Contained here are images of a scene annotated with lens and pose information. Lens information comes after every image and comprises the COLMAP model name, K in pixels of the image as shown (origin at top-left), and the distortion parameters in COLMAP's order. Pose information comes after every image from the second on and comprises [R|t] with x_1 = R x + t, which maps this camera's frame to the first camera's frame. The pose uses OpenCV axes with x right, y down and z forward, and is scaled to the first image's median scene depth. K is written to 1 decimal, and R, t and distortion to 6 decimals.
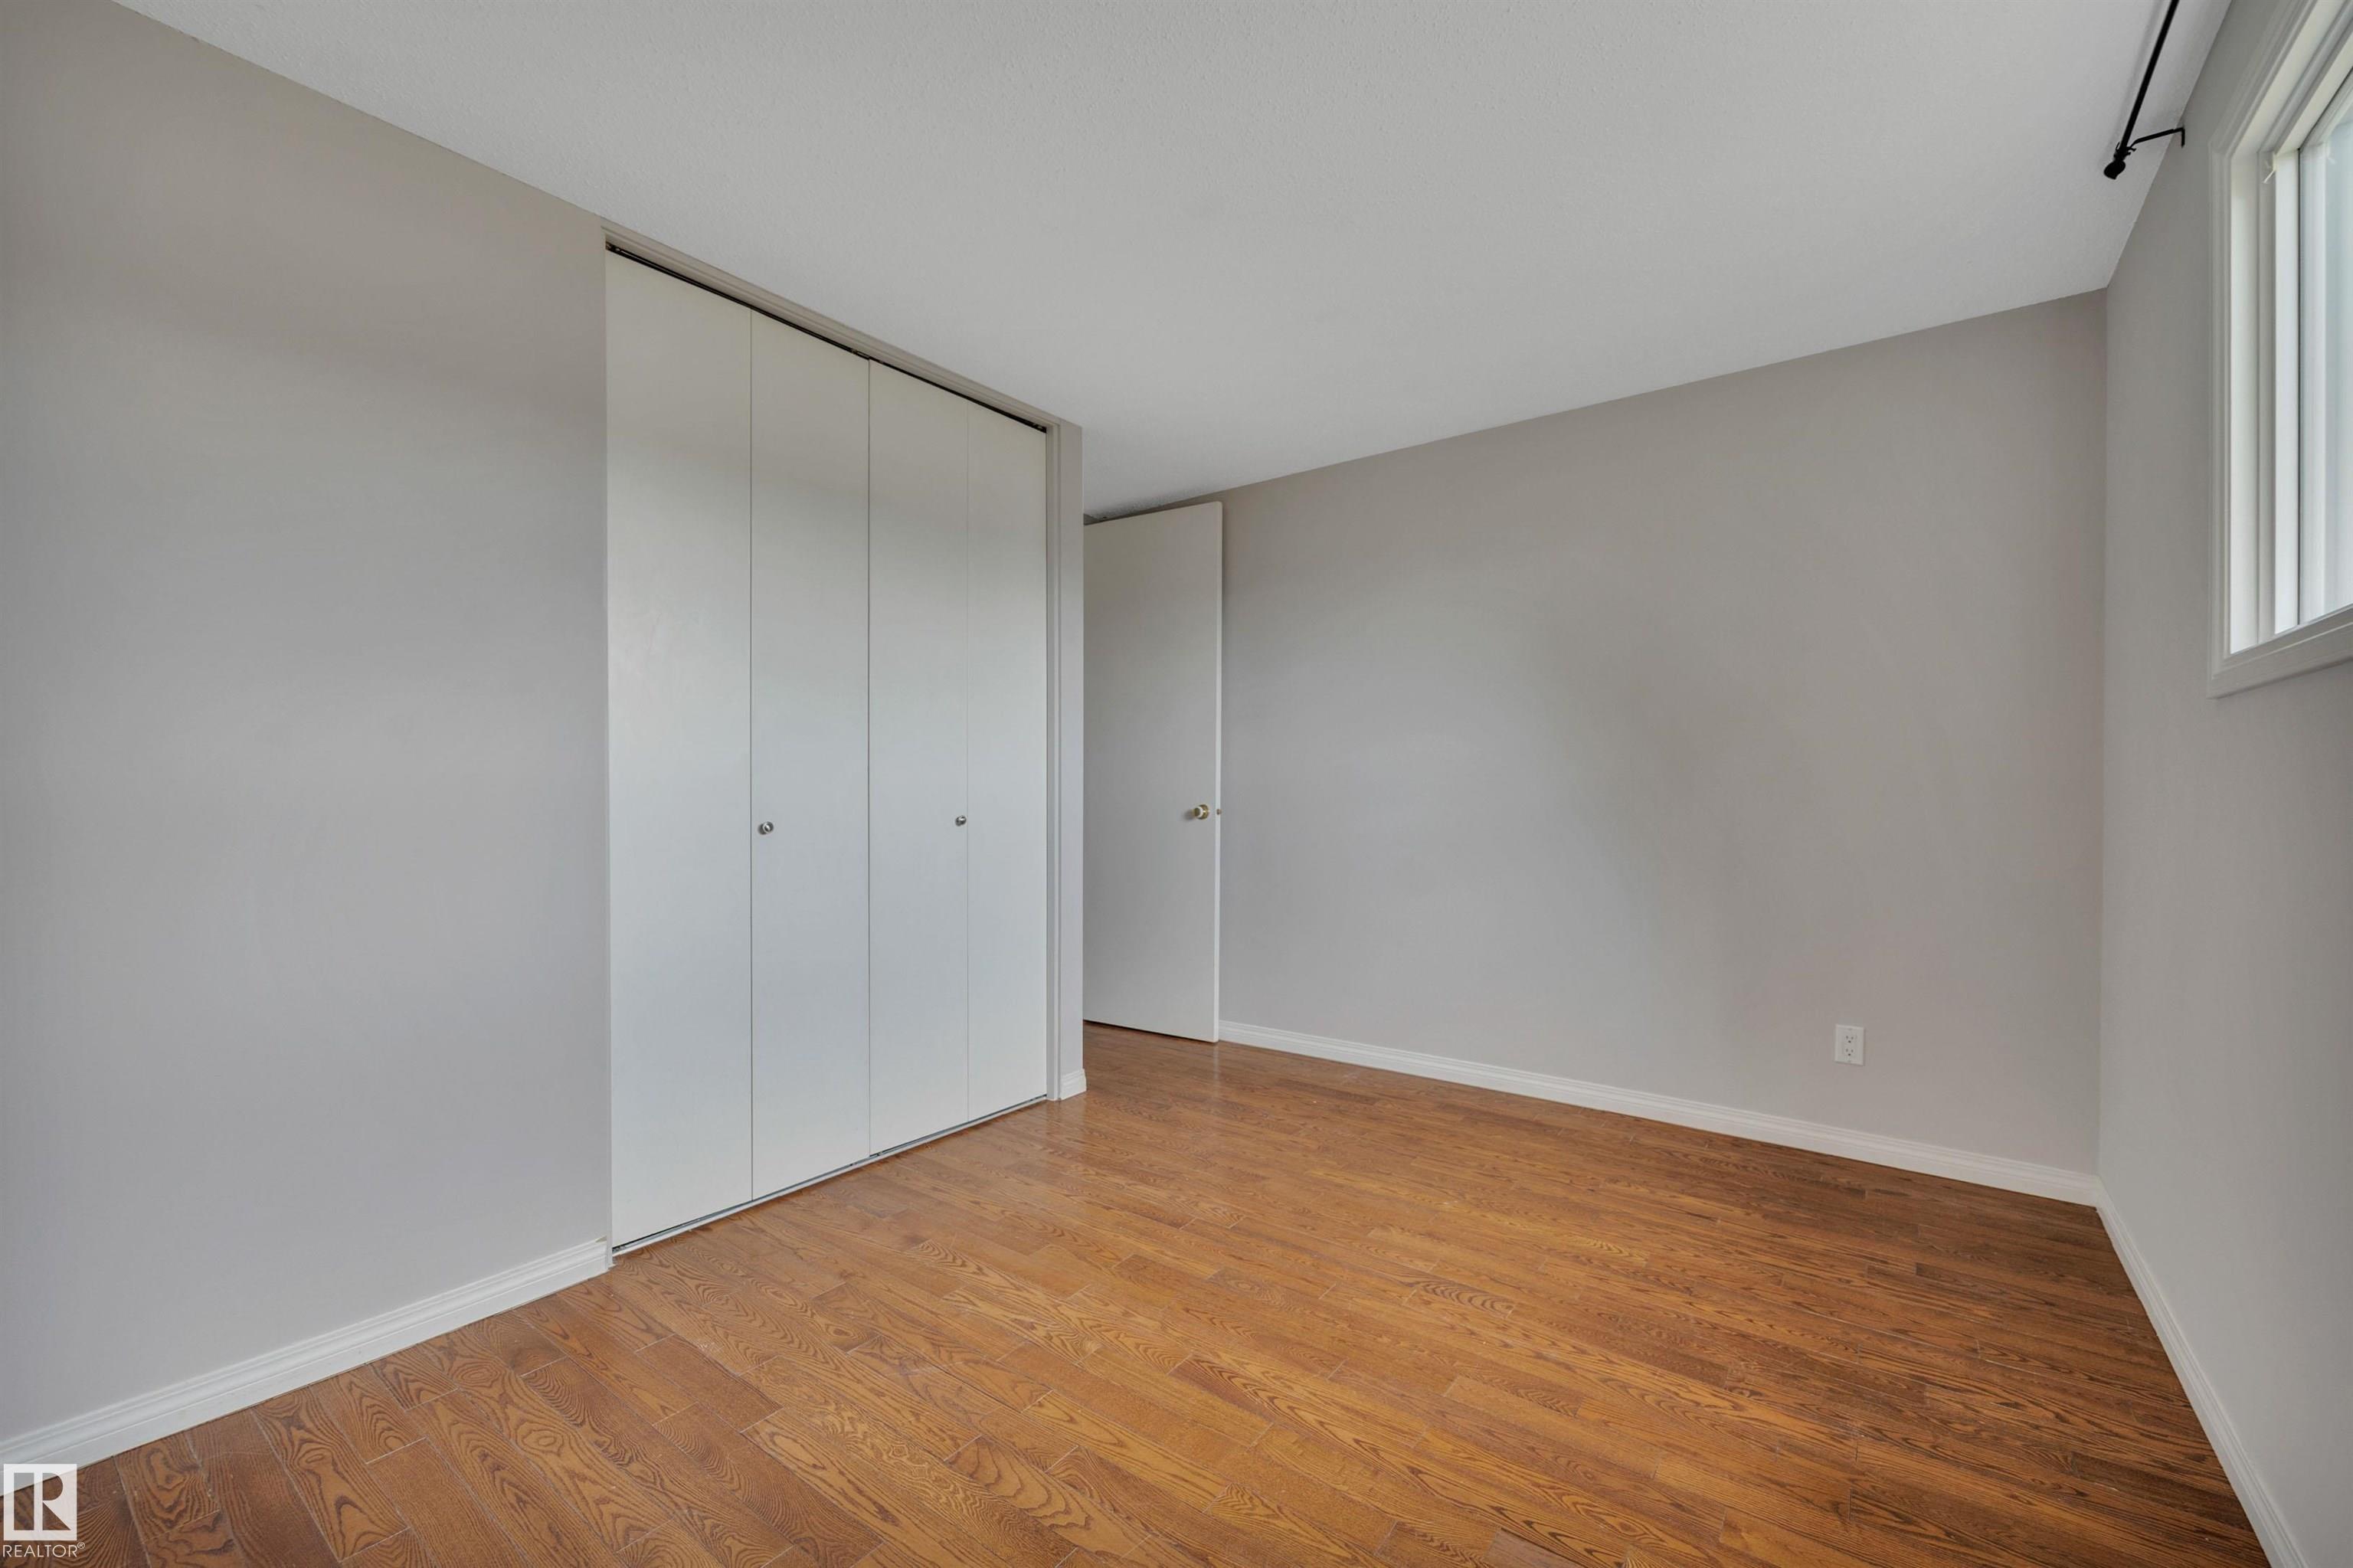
lens RADIAL K [[968.7, 0, 1167.3], [0, 968.7, 792.1], [0, 0, 1]] dist [-0.002672, 0.000324]
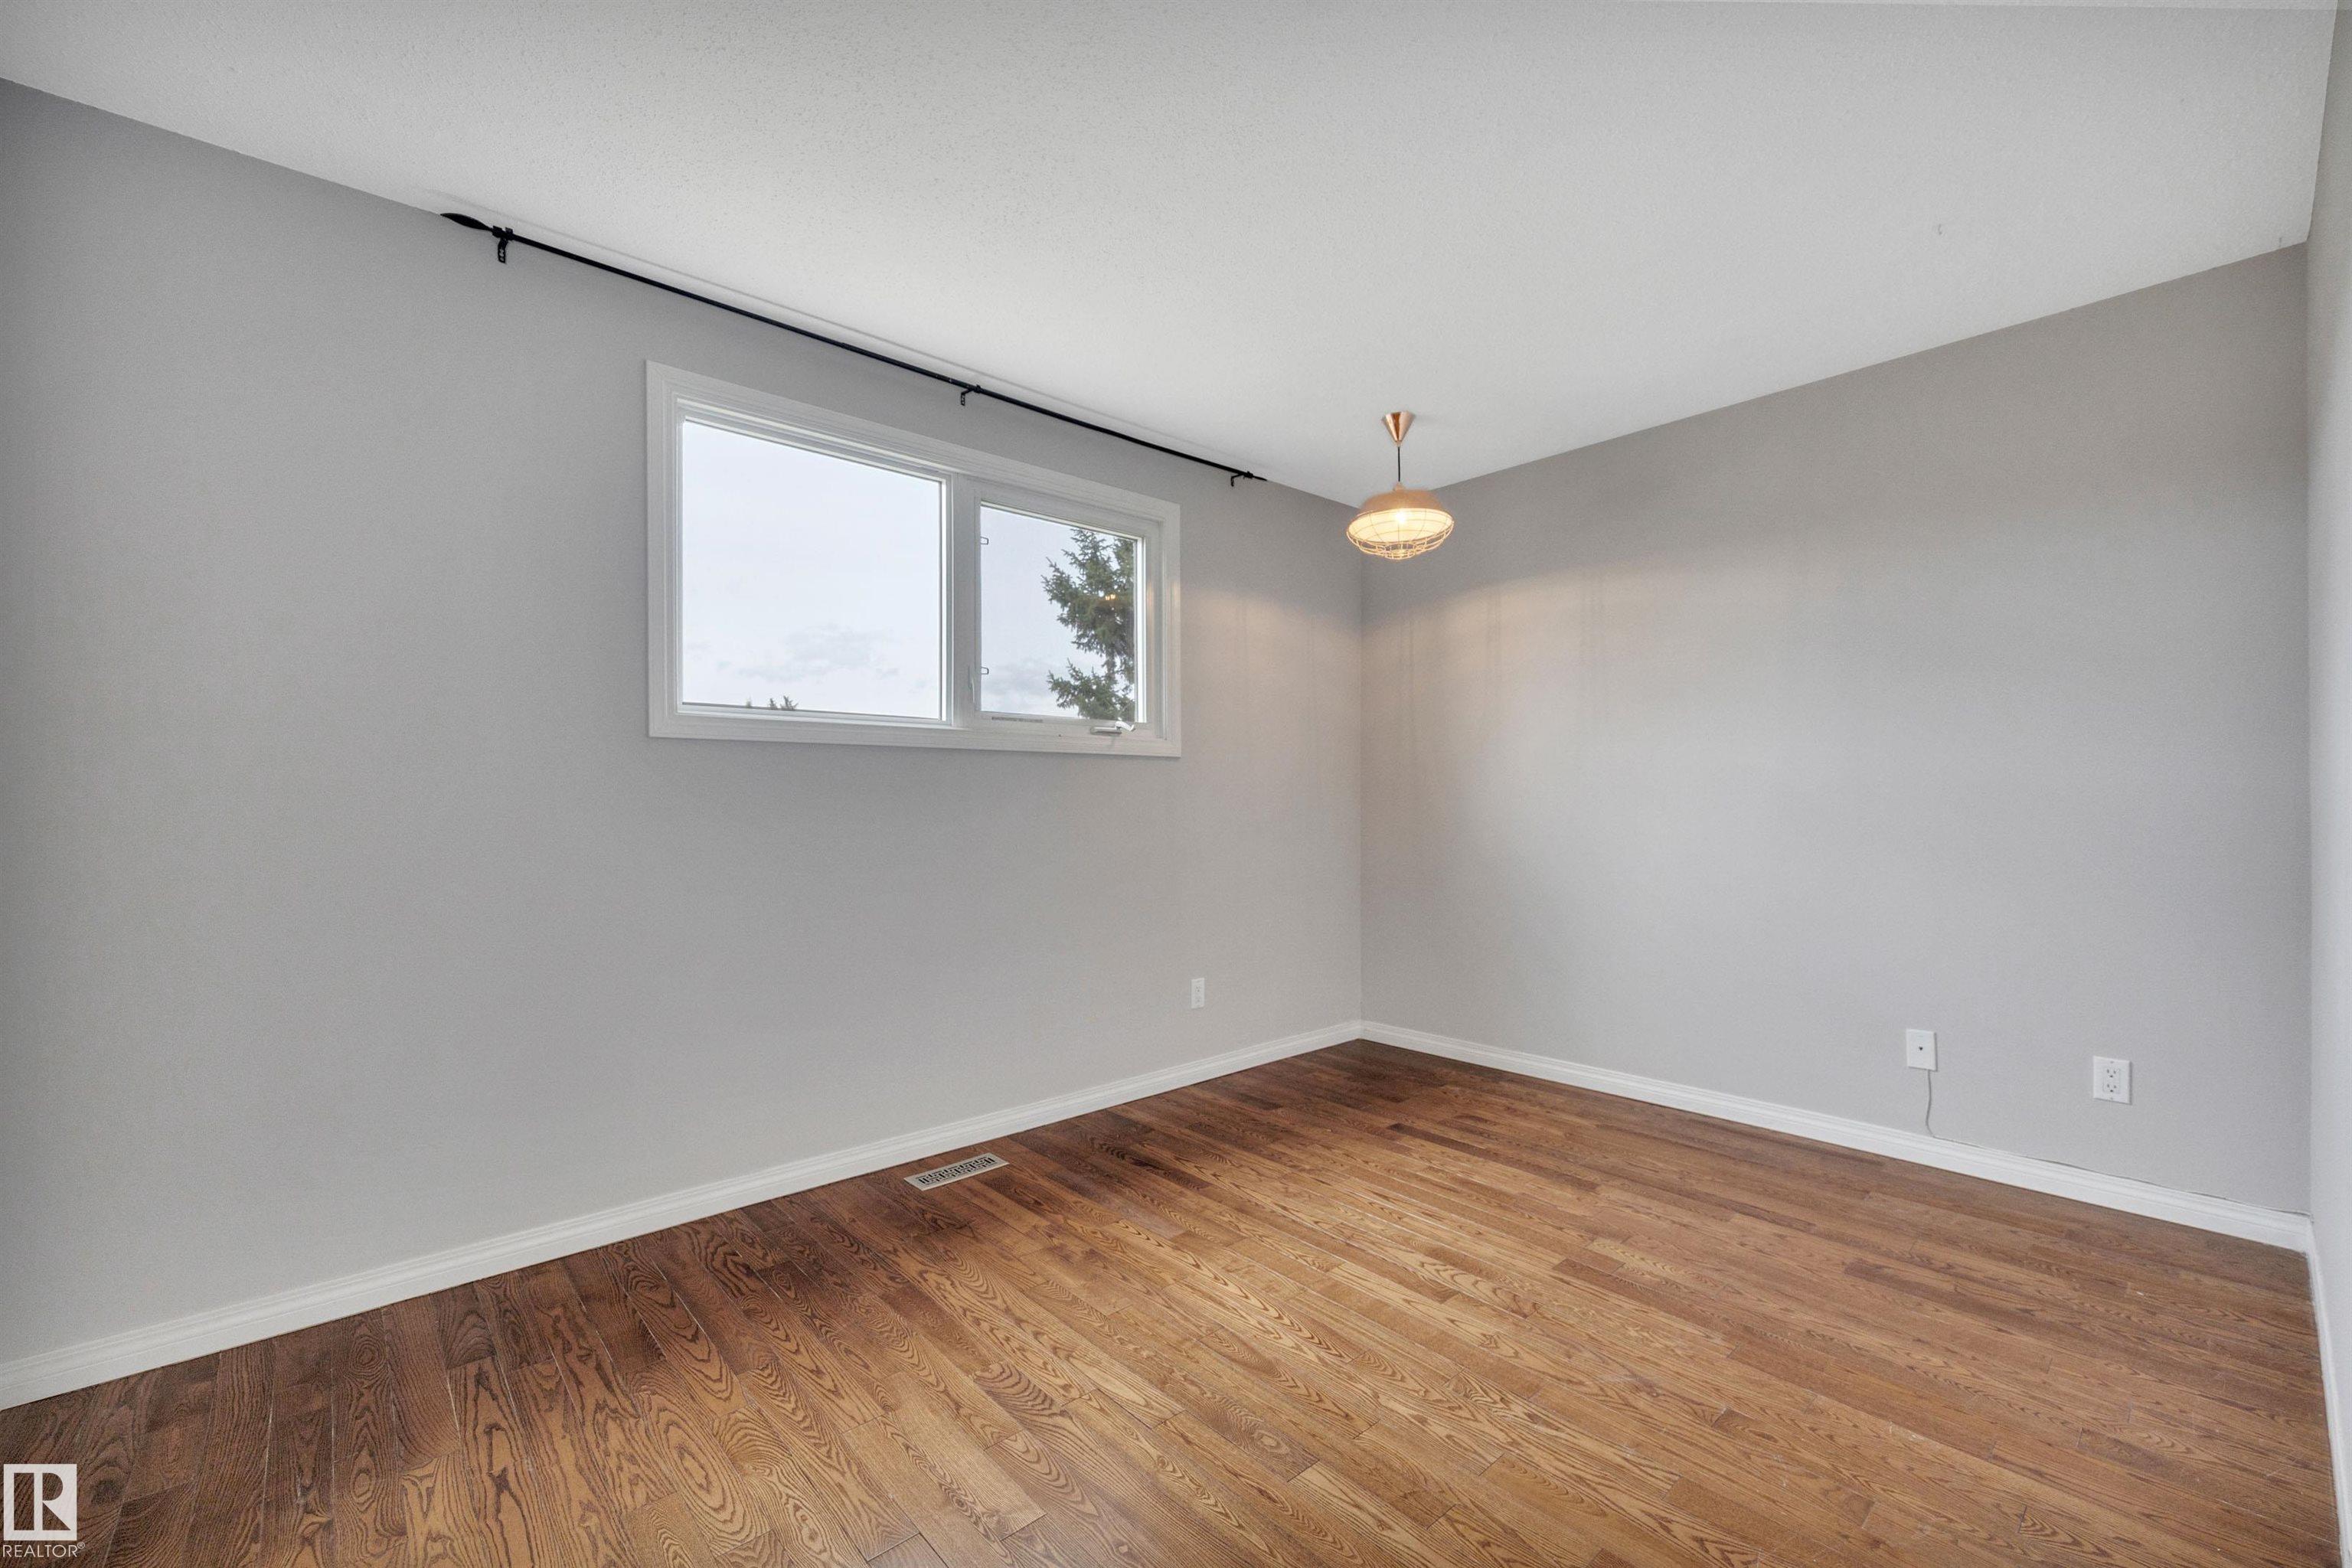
lens RADIAL K [[968.2, 0, 1180.4], [0, 968.2, 786.5], [0, 0, 1]] dist [-0.002672, 0.000324]
pose [[-0.981364, 0.002788, 0.192135, -0.000102], [0.002005, 0.999989, -0.004272, -0.007706], [-0.192145, -0.003808, -0.981359, 1.818023]]
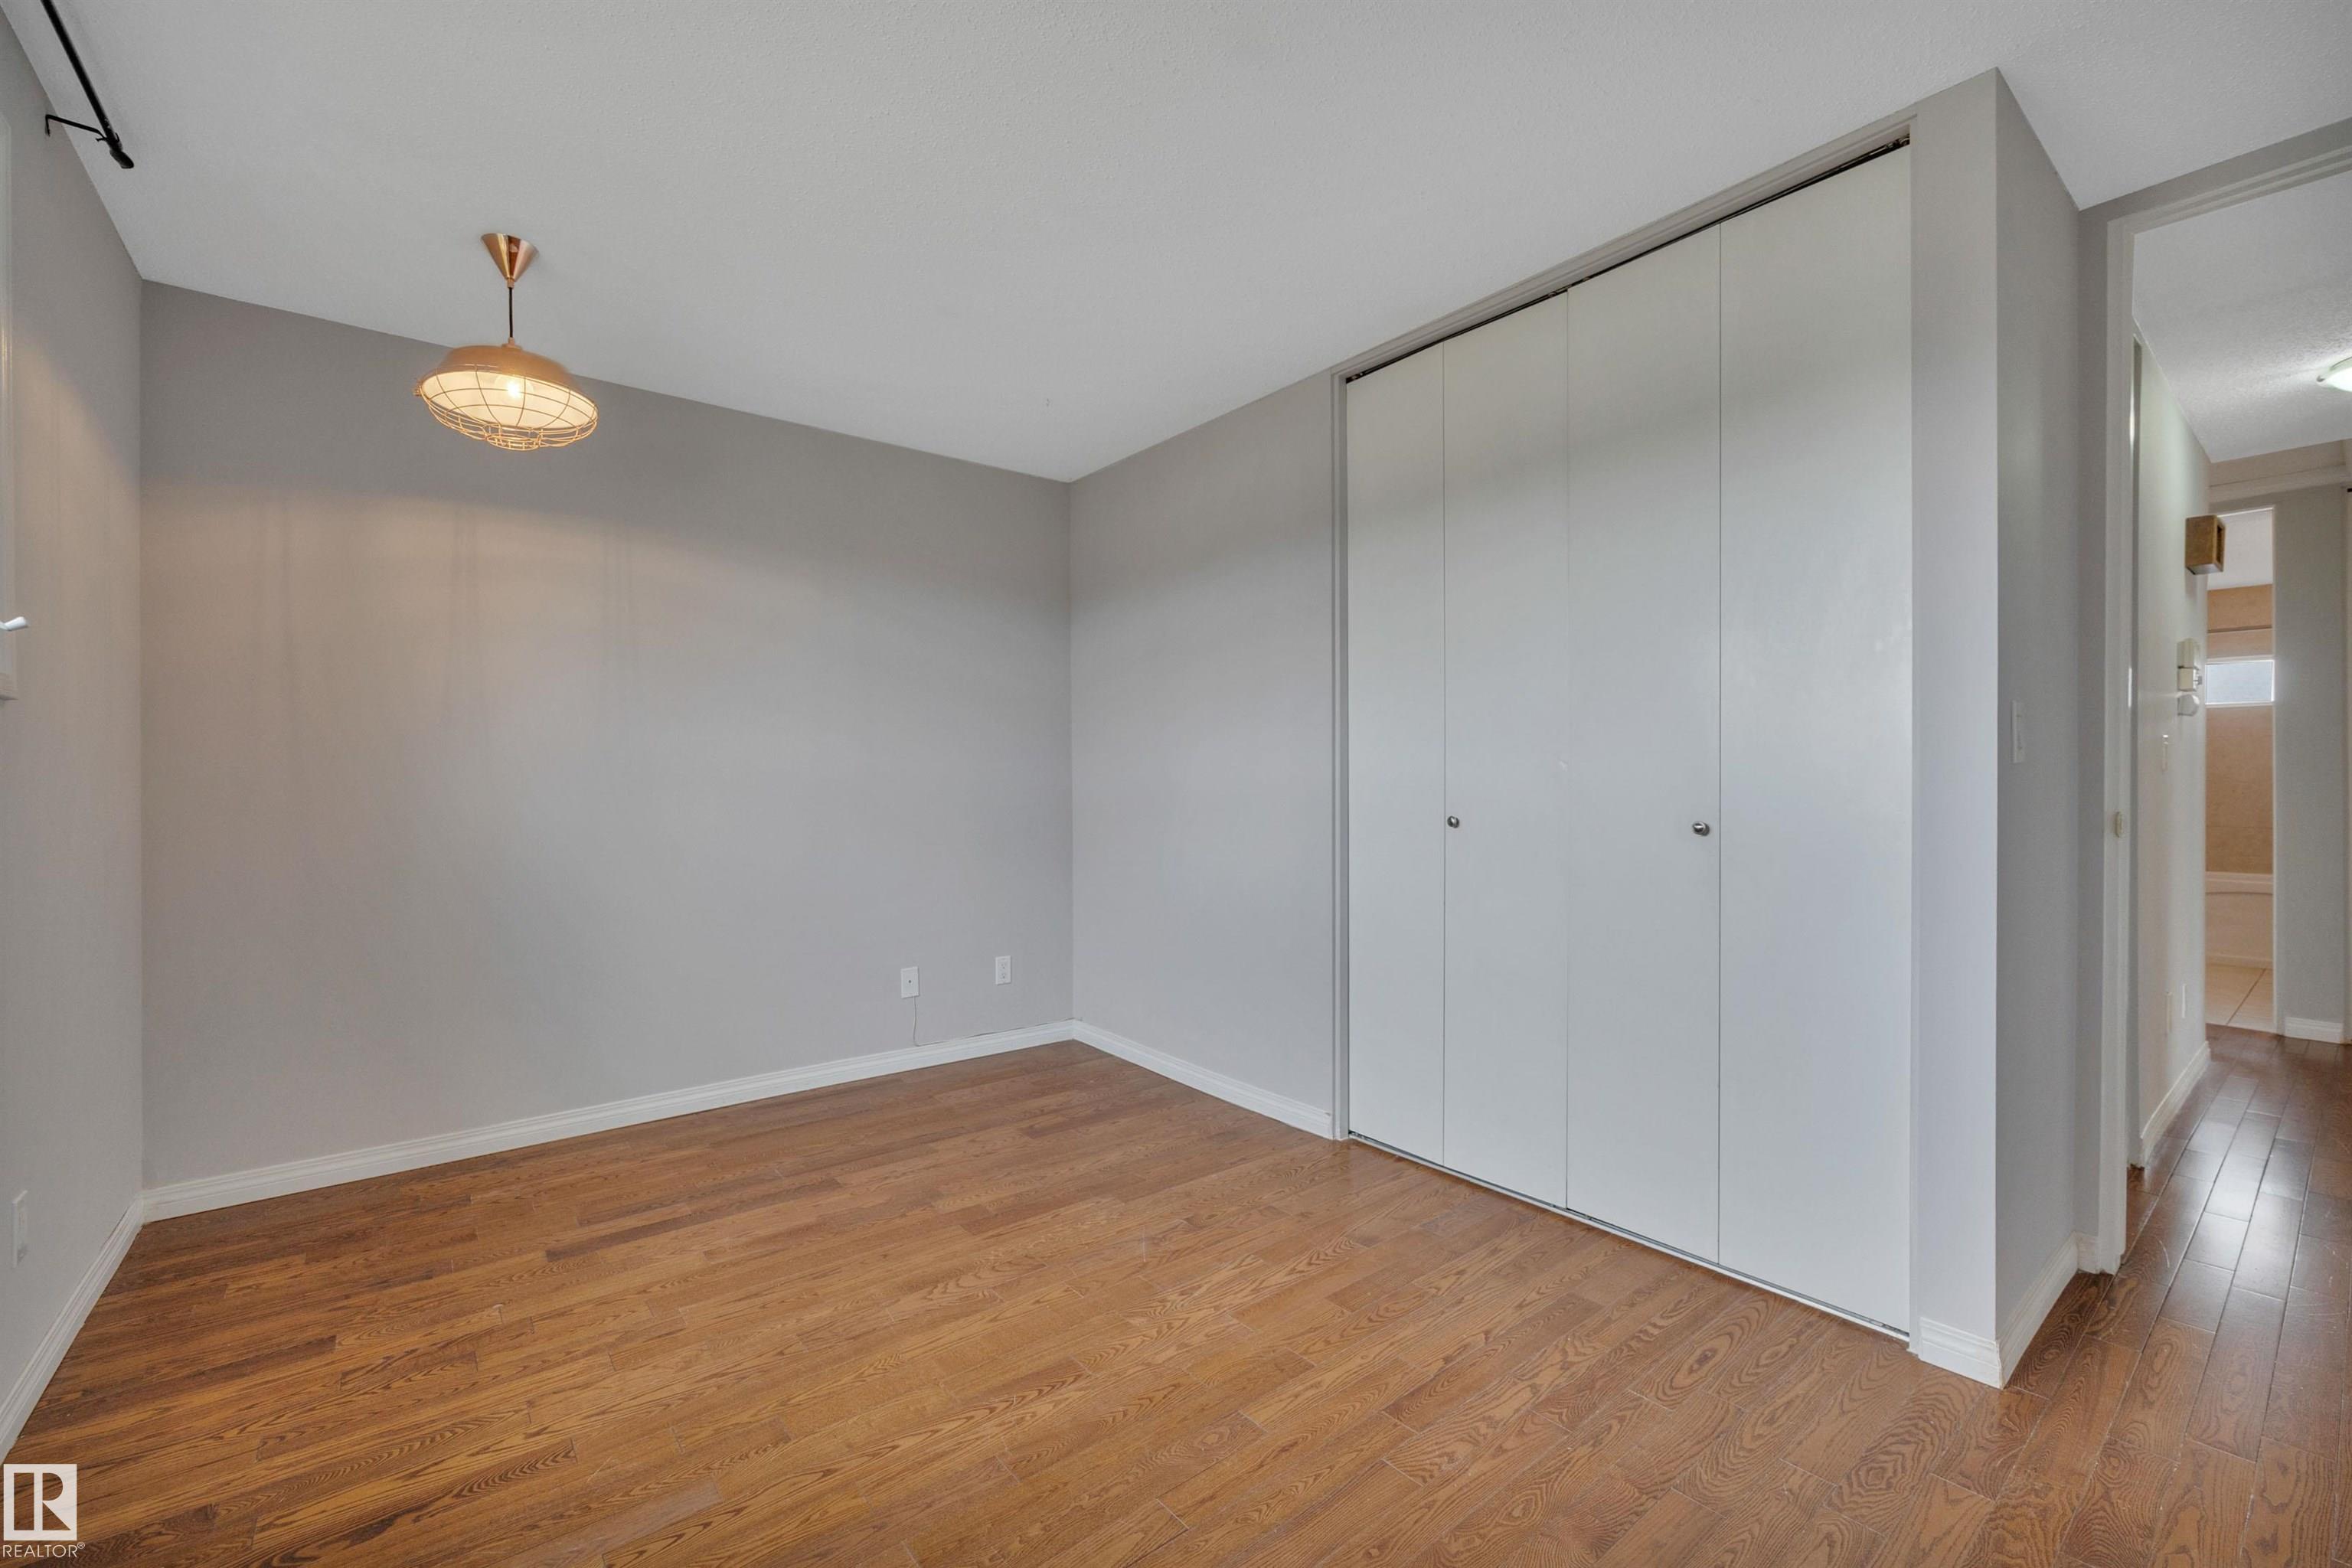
lens RADIAL K [[968.2, 0, 1173.7], [0, 968.2, 792.1], [0, 0, 1]] dist [-0.002672, 0.000324]
pose [[-0.247481, 0.006047, -0.968874, 0.843748], [-0.000901, 0.999979, 0.006472, -0.003667], [0.968892, 0.002475, -0.247470, 1.188578]]
